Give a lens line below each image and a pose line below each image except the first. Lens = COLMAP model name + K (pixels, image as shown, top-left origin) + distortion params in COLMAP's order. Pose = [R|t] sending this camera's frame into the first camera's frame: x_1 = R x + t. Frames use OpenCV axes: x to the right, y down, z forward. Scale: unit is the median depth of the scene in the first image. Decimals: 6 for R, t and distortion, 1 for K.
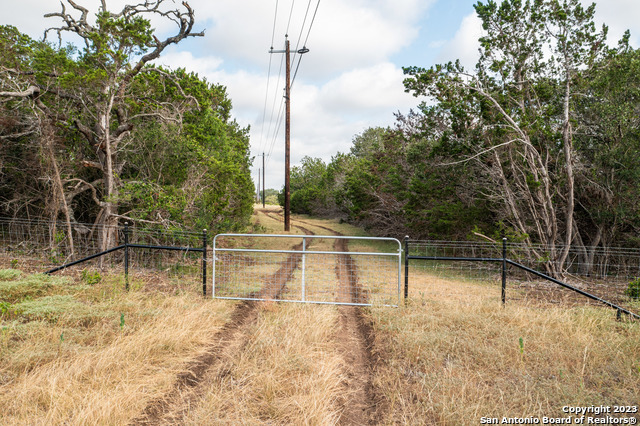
lens RADIAL K [[502.2, 0, 320.0], [0, 502.2, 213.0], [0, 0, 1]] dist [-0.012733, 0.001420]
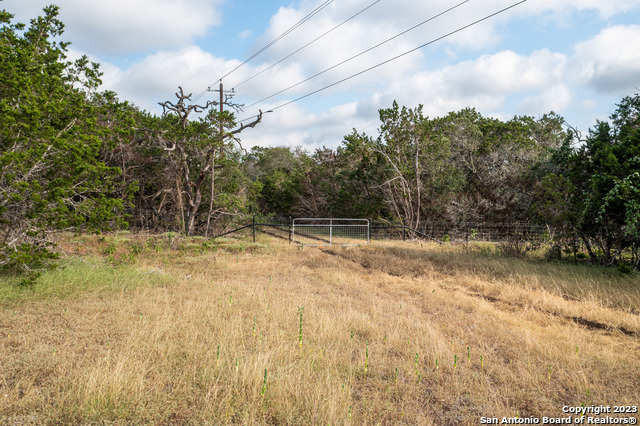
lens RADIAL K [[502.2, 0, 320.0], [0, 502.2, 213.0], [0, 0, 1]] dist [-0.012733, 0.001420]
pose [[0.930164, -0.014043, 0.366876, -0.517415], [0.006761, 0.999754, 0.021125, -0.023173], [-0.367083, -0.017170, 0.930030, -0.649188]]
